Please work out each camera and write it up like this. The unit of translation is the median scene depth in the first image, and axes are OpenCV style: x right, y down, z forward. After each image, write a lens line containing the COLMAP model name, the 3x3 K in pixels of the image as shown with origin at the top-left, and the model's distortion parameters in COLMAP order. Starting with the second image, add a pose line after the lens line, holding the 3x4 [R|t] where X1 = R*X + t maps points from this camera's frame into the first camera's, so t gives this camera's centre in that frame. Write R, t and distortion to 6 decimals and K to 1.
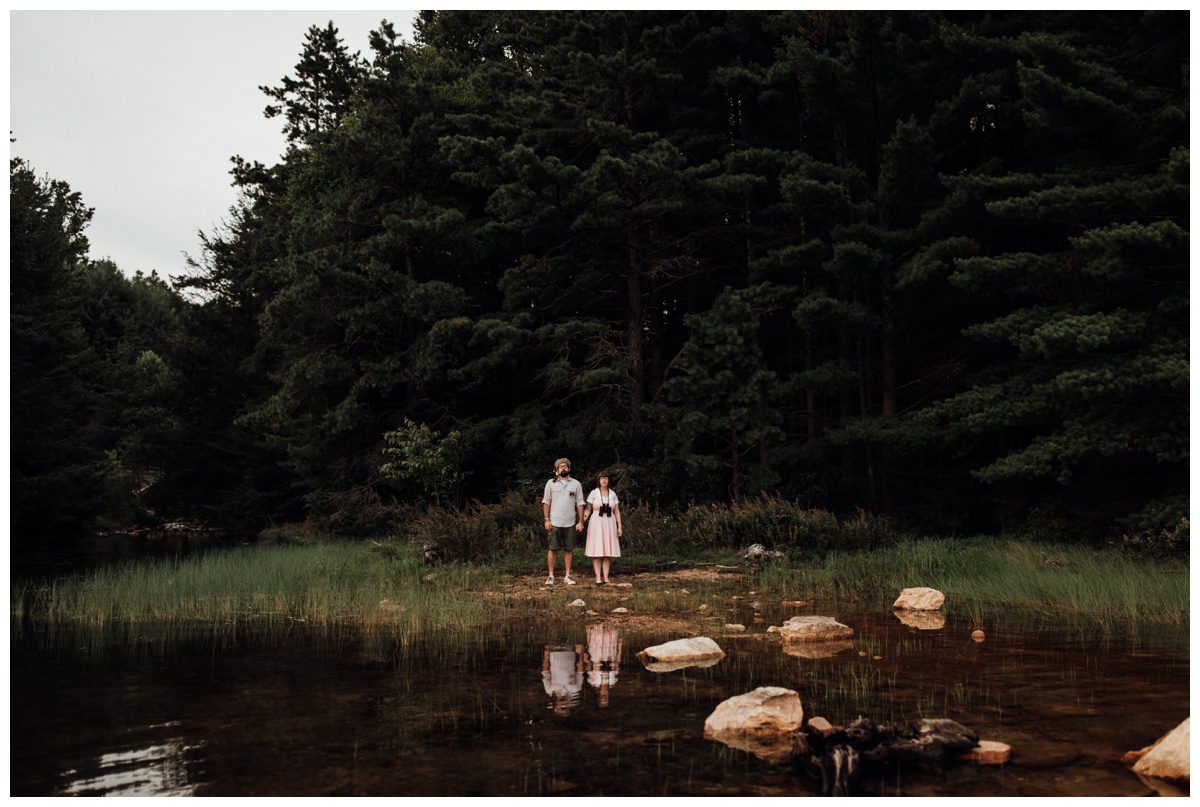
lens RADIAL K [[1149.4, 0, 598.8], [0, 1149.4, 401.7], [0, 0, 1]] dist [0.007674, 0.000000]
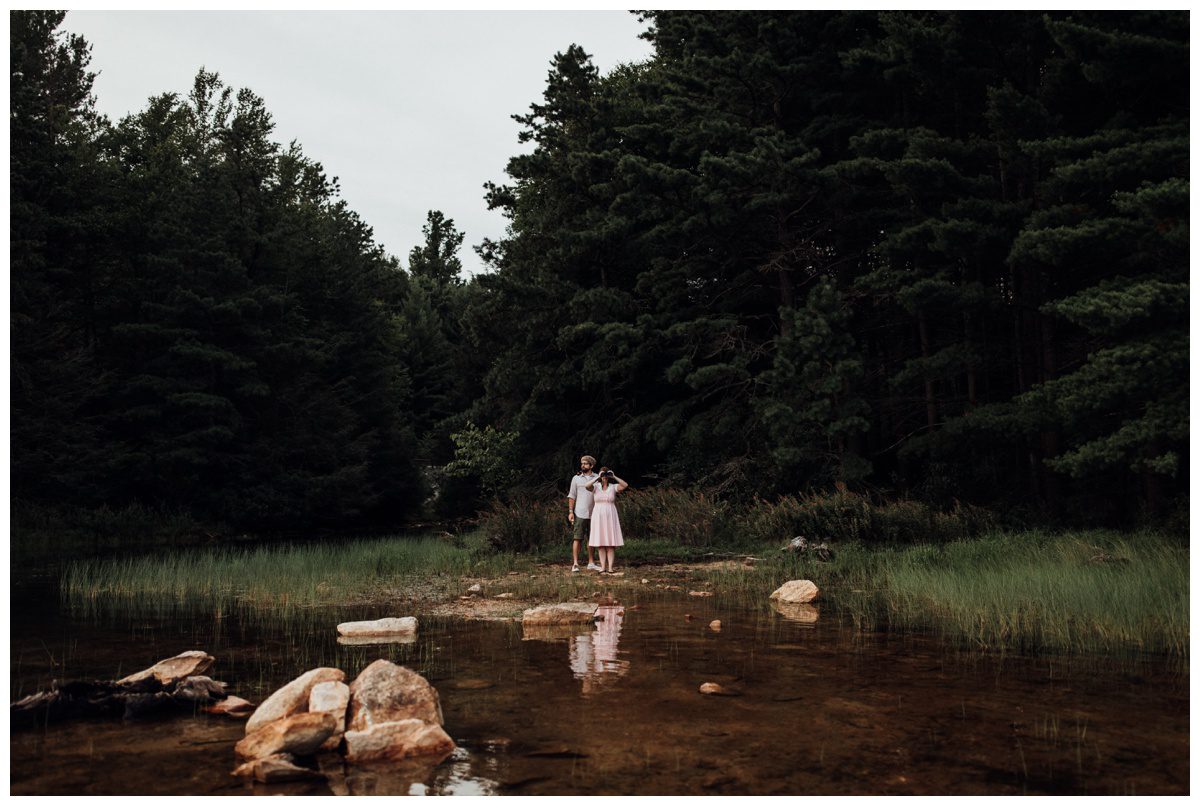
lens RADIAL K [[1149.4, 0, 595.1], [0, 1149.4, 405.9], [0, 0, 1]] dist [0.007674, 0.000000]
pose [[0.936344, -0.033842, -0.349450, 0.275496], [0.037480, 0.999291, 0.003652, 0.000247], [0.349079, -0.016517, 0.936948, 0.003455]]
